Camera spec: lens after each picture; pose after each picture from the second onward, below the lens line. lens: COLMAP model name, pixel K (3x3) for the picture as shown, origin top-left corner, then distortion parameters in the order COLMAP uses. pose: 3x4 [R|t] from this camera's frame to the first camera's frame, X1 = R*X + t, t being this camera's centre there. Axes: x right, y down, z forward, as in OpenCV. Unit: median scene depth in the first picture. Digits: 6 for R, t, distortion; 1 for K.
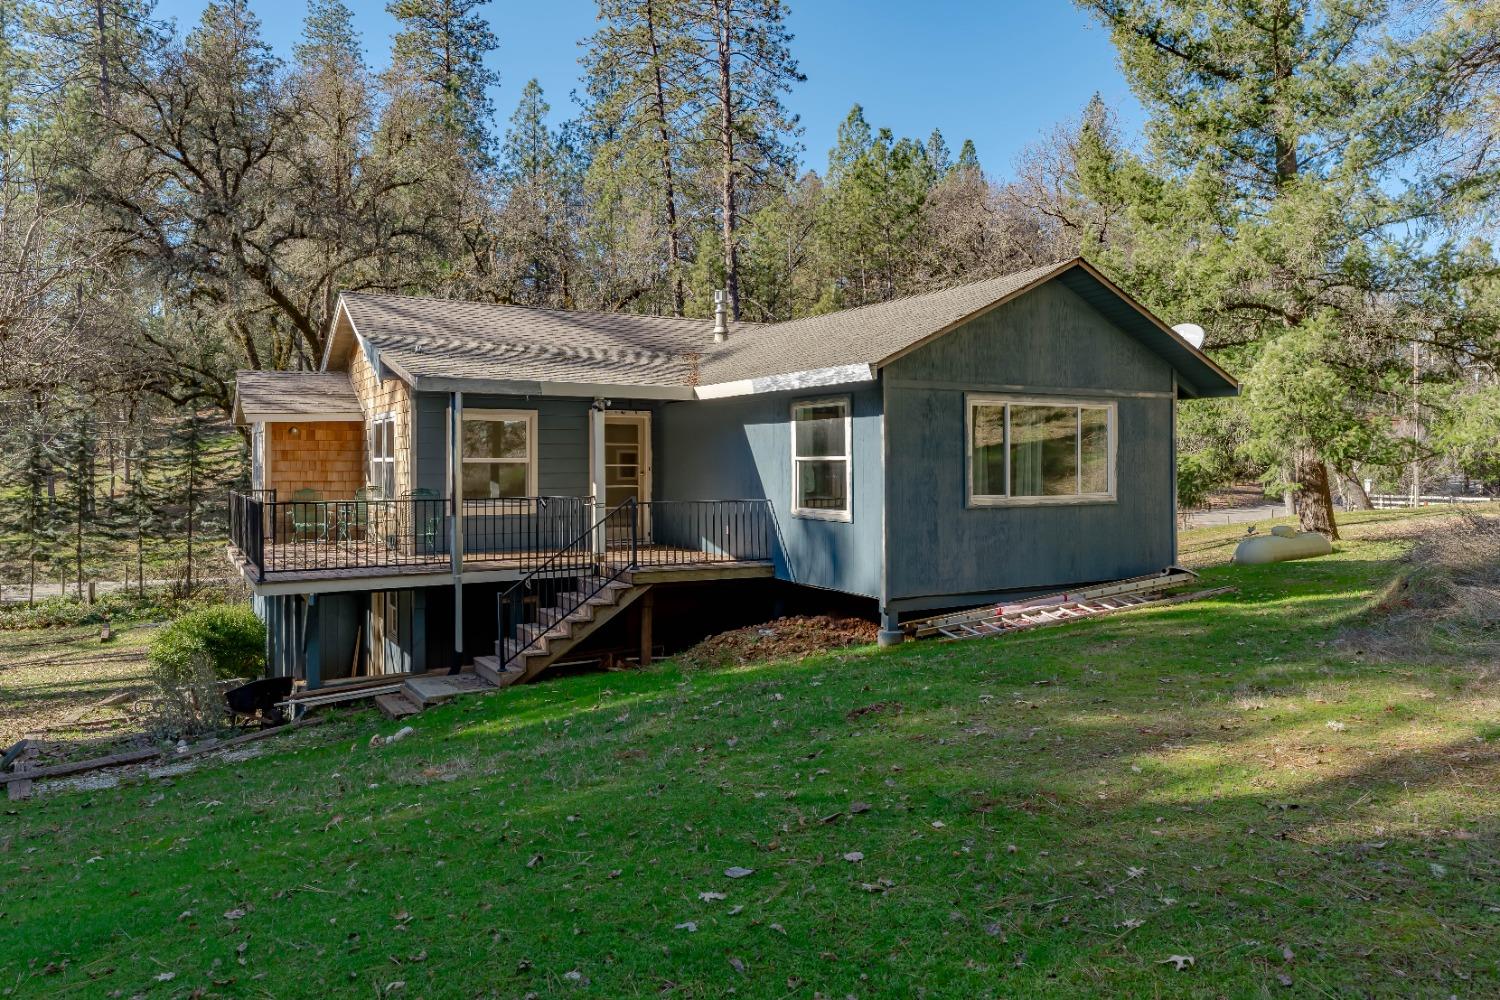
lens RADIAL K [[1039.0, 0, 743.2], [0, 1039.0, 445.5], [0, 0, 1]] dist [-0.007678, 0.011311]
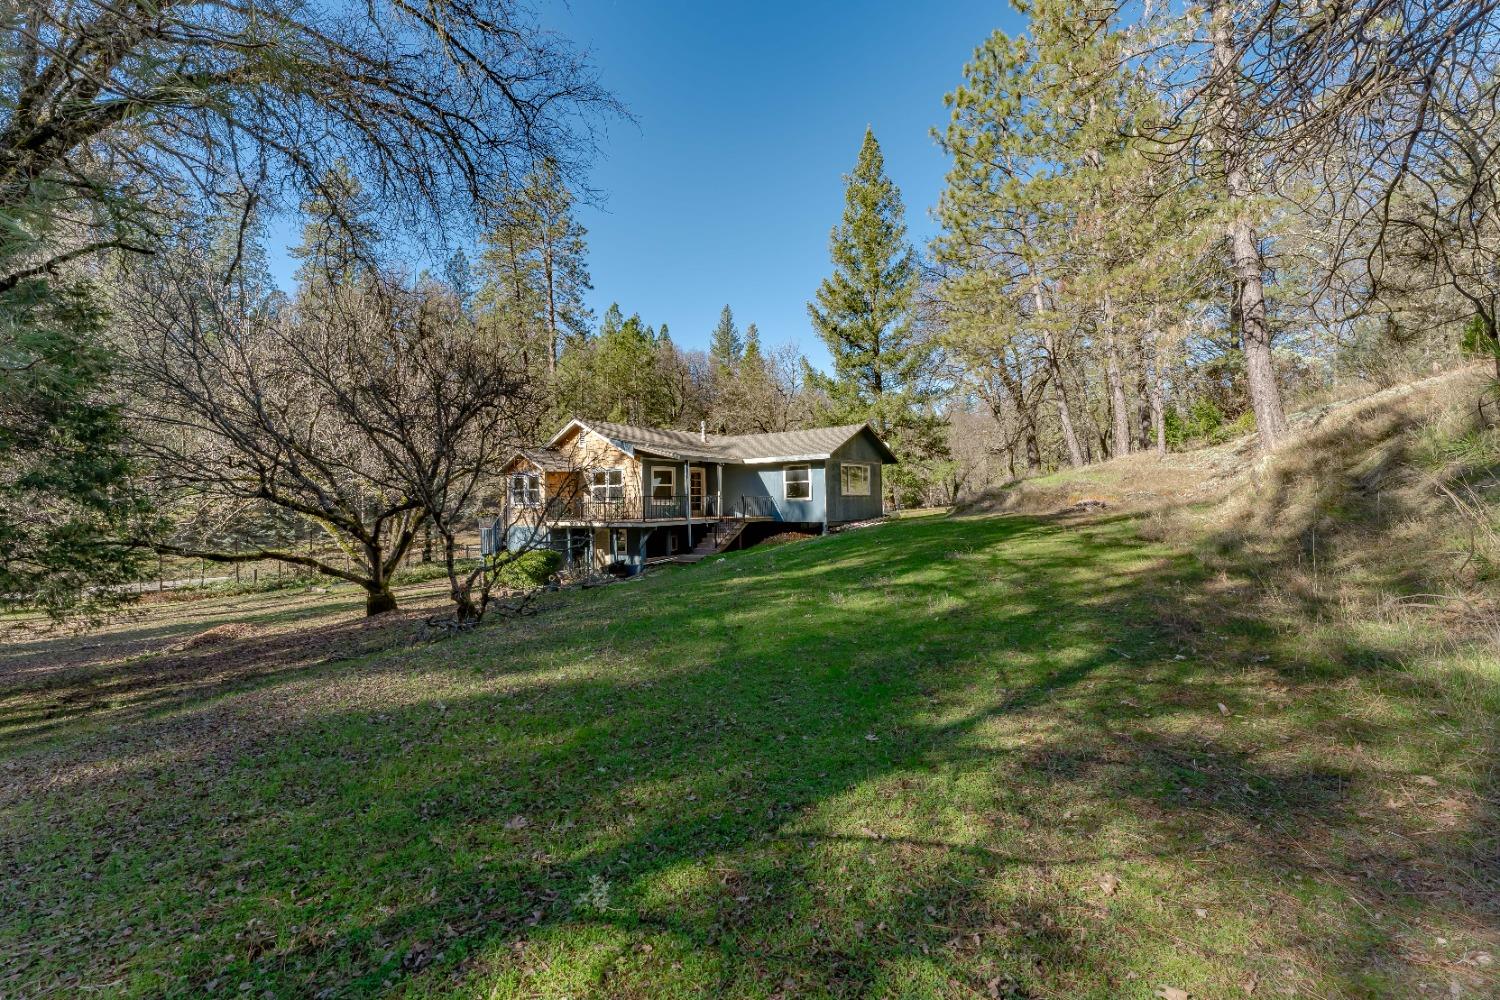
lens RADIAL K [[604.2, 0, 749.1], [0, 604.2, 486.5], [0, 0, 1]] dist [-0.000625, 0.000774]
pose [[0.925834, -0.005984, 0.377883, -0.483294], [0.009472, 0.999928, -0.007373, 0.024387], [-0.377812, 0.010406, 0.925824, -0.429877]]
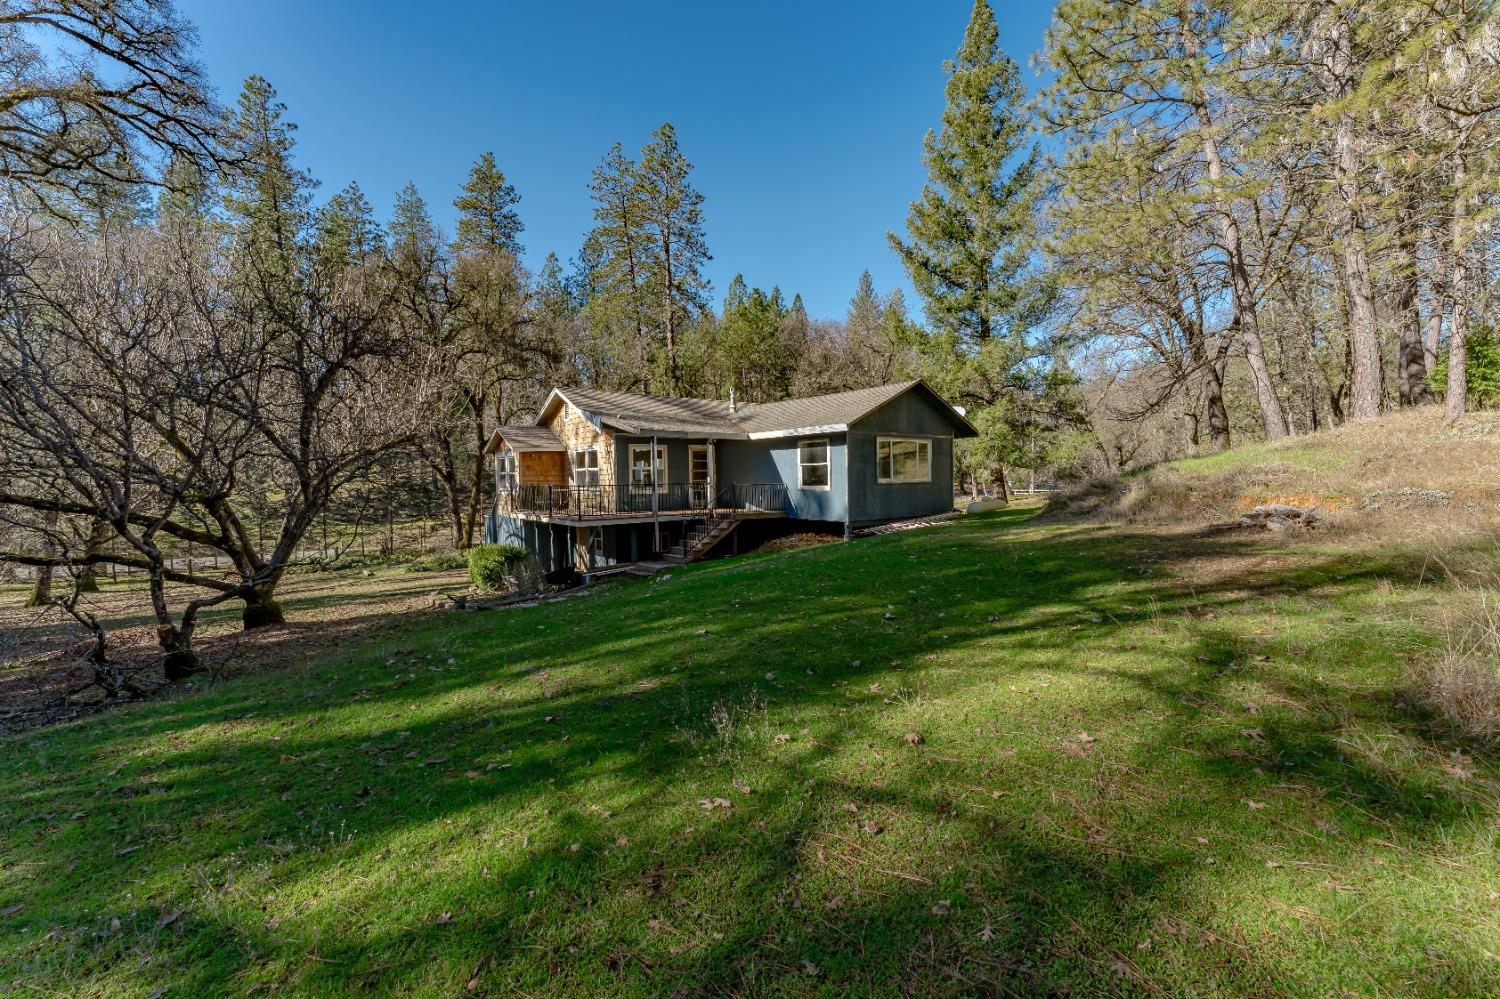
lens RADIAL K [[604.2, 0, 750.9], [0, 604.2, 489.7], [0, 0, 1]] dist [-0.000625, 0.000774]
pose [[0.989268, -0.015432, 0.145295, -0.163063], [0.010244, 0.999285, 0.036390, 0.011782], [-0.145753, -0.034511, 0.988719, -0.199363]]
